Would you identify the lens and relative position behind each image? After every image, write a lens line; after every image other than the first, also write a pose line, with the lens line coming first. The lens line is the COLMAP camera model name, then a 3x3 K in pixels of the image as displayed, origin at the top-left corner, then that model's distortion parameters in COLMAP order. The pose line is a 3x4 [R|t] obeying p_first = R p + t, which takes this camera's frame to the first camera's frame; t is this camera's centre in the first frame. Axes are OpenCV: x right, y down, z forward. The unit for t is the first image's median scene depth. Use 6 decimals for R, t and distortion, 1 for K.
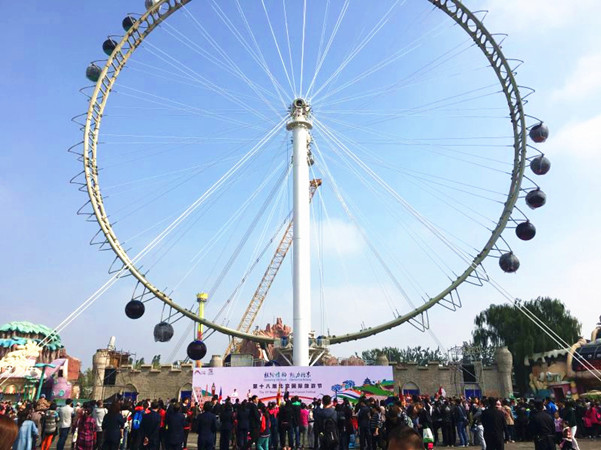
lens RADIAL K [[503.4, 0, 301.4], [0, 503.4, 221.0], [0, 0, 1]] dist [0.051525, -0.018086]
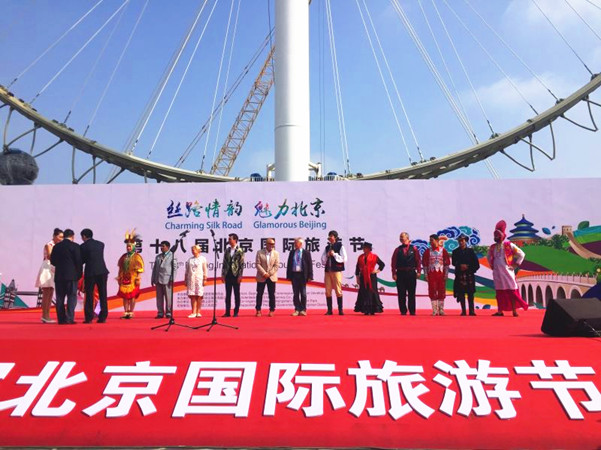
lens RADIAL K [[509.0, 0, 303.3], [0, 509.0, 219.5], [0, 0, 1]] dist [0.075395, -0.096718]
pose [[0.999739, 0.002275, 0.022715, -0.000897], [-0.006234, 0.984415, 0.175750, 0.184910], [-0.021961, -0.175846, 0.984173, 0.507852]]
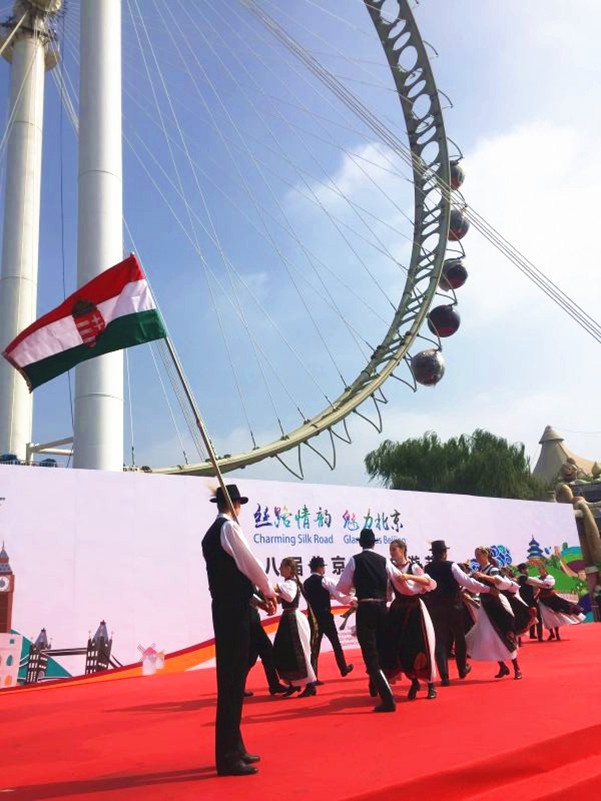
lens RADIAL K [[678.4, 0, 292.7], [0, 678.4, 398.3], [0, 0, 1]] dist [0.075395, -0.096718]
pose [[0.754940, 0.151397, 0.638078, -0.182221], [-0.144202, 0.987496, -0.063692, 0.194452], [-0.639743, -0.043929, 0.767333, 0.552750]]
